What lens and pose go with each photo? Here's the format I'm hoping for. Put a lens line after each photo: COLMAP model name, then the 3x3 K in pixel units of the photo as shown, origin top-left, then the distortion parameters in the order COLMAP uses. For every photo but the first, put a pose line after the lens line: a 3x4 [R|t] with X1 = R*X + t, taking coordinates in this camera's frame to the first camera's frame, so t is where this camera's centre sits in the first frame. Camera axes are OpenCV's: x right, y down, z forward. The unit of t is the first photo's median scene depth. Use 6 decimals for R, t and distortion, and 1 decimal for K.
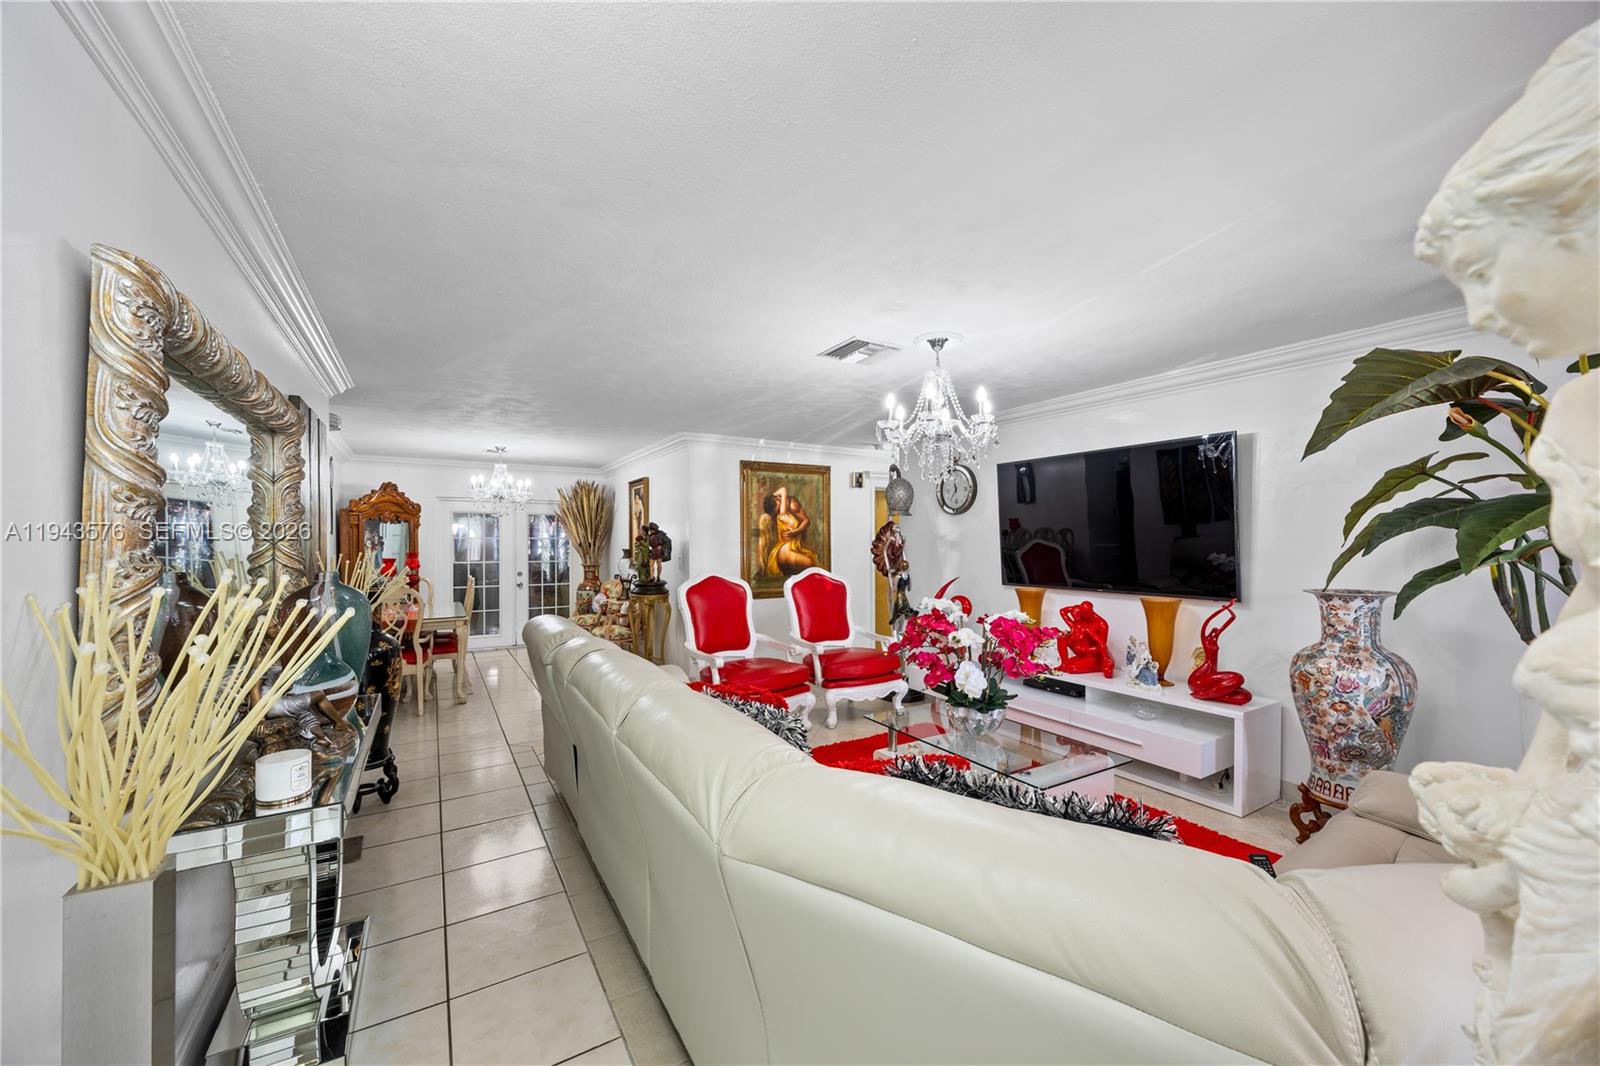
lens RADIAL K [[607.6, 0, 799.8], [0, 607.6, 544.2], [0, 0, 1]] dist [-0.002036, 0.000416]
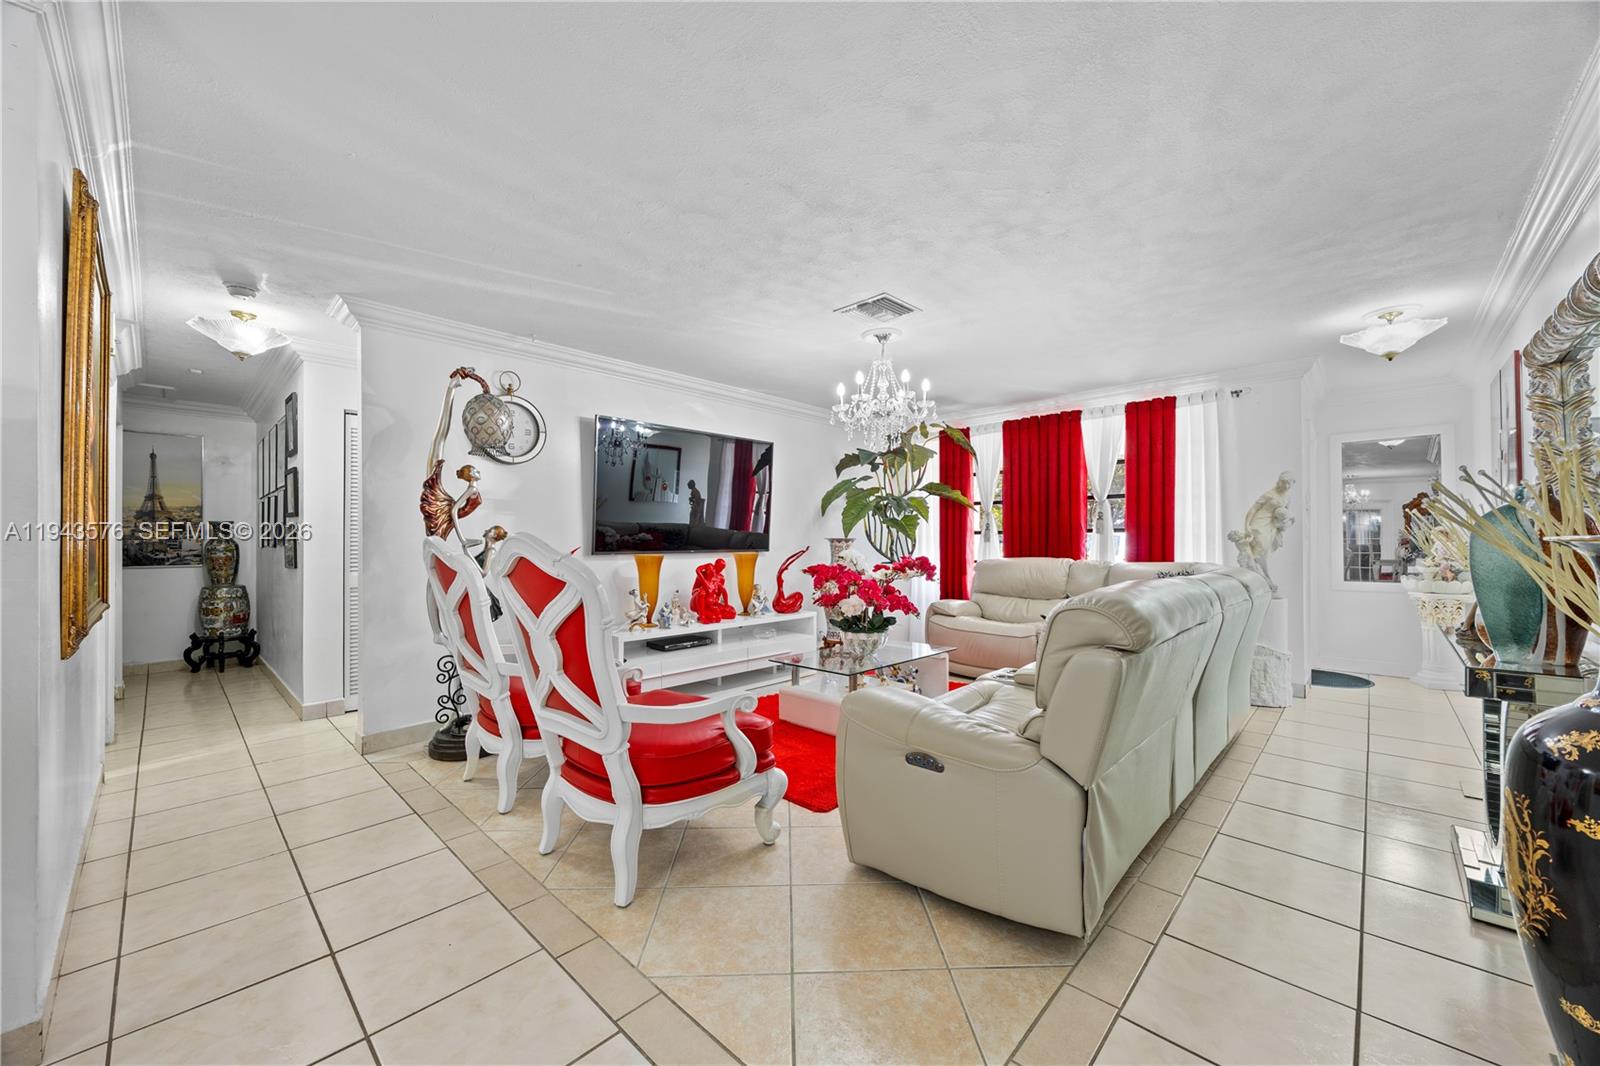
lens RADIAL K [[607.6, 0, 792.9], [0, 607.6, 539.1], [0, 0, 1]] dist [-0.002036, 0.000416]
pose [[-0.254338, 0.002495, 0.967112, -0.456474], [0.002386, 0.999995, -0.001953, 0.037122], [-0.967113, 0.001811, -0.254342, 0.744652]]
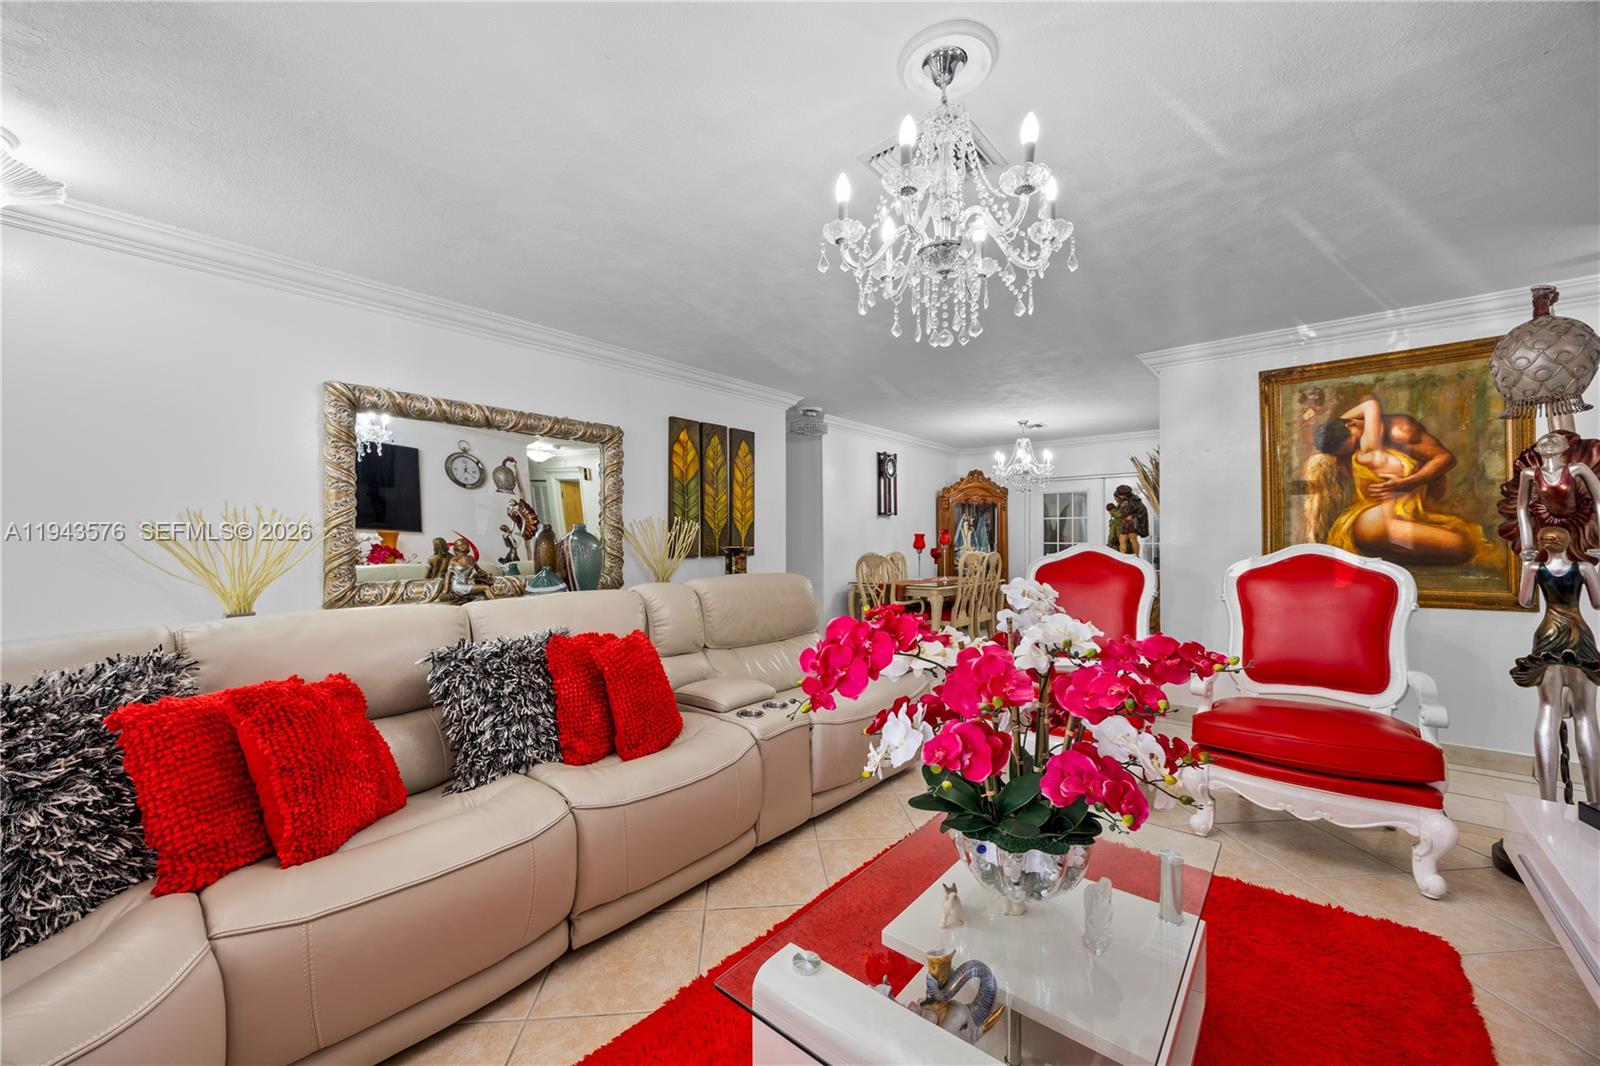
lens RADIAL K [[607.6, 0, 805.5], [0, 607.6, 535.3], [0, 0, 1]] dist [-0.002036, 0.000416]
pose [[0.328670, -0.005469, -0.944429, 0.316224], [-0.000017, 0.999983, -0.005797, 0.028763], [0.944445, 0.001921, 0.328664, 0.355703]]
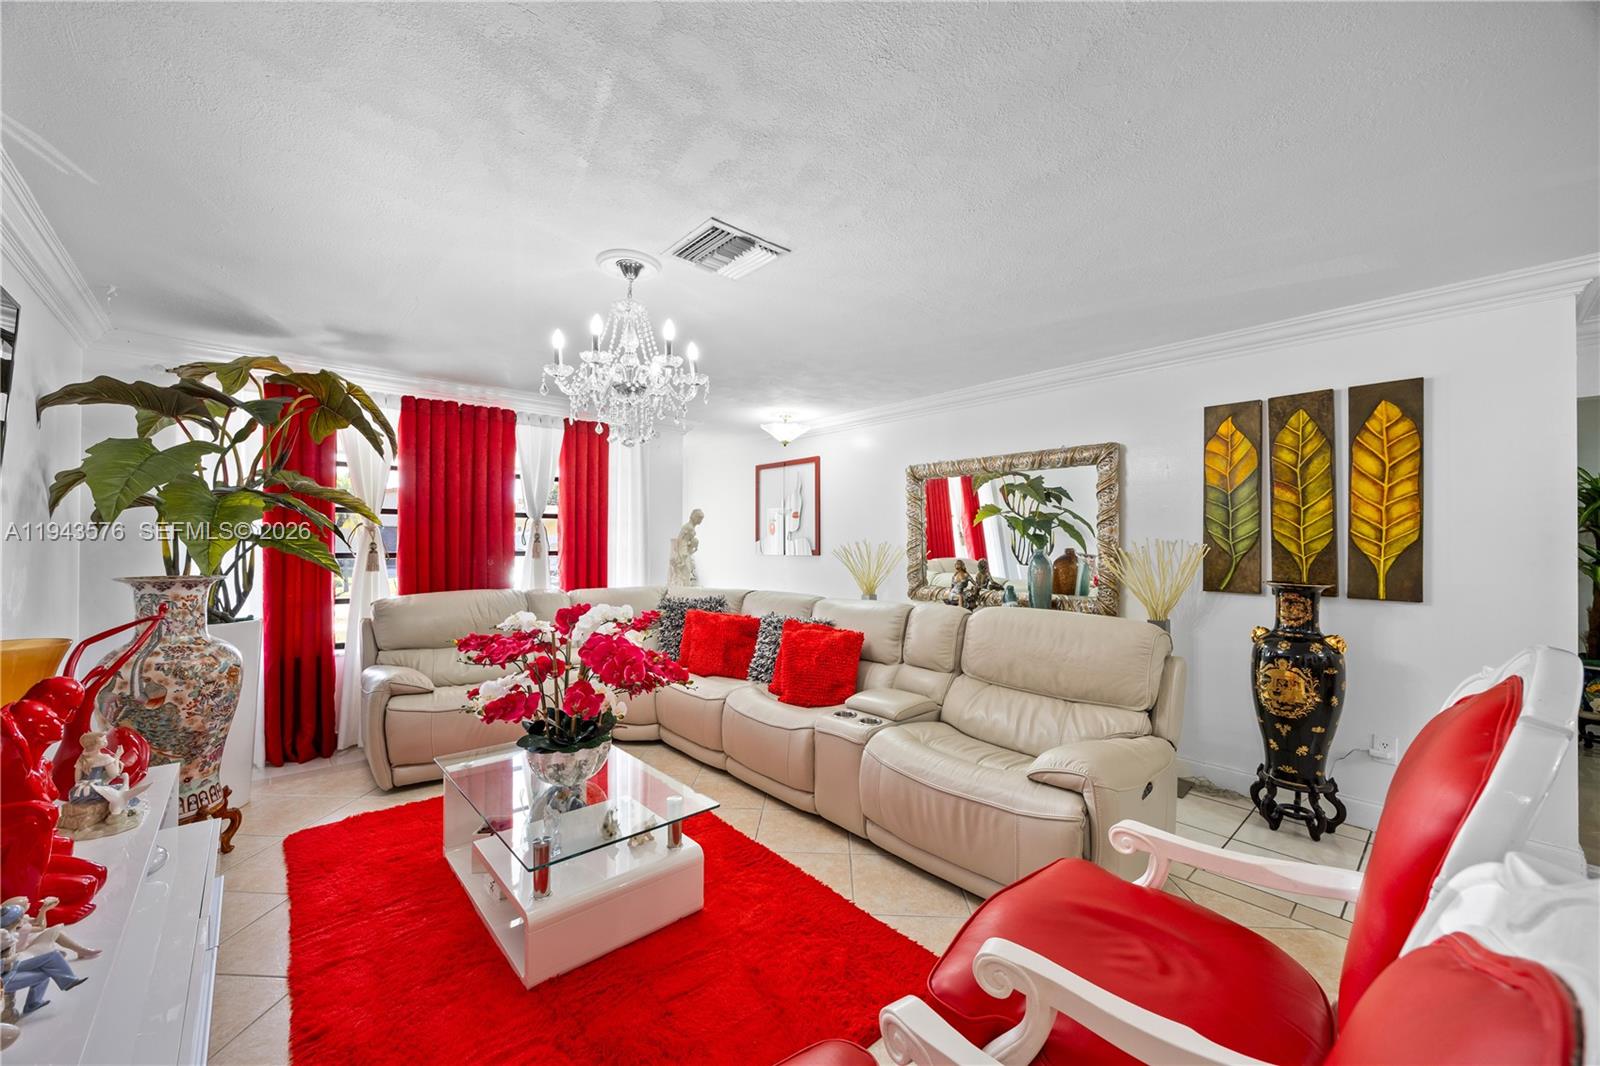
lens RADIAL K [[607.6, 0, 792.9], [0, 607.6, 543.5], [0, 0, 1]] dist [-0.002036, 0.000416]
pose [[-0.983112, -0.006434, -0.182892, 0.062904], [-0.005404, 0.999967, -0.006130, 0.013475], [0.182926, -0.005038, -0.983114, 0.897392]]
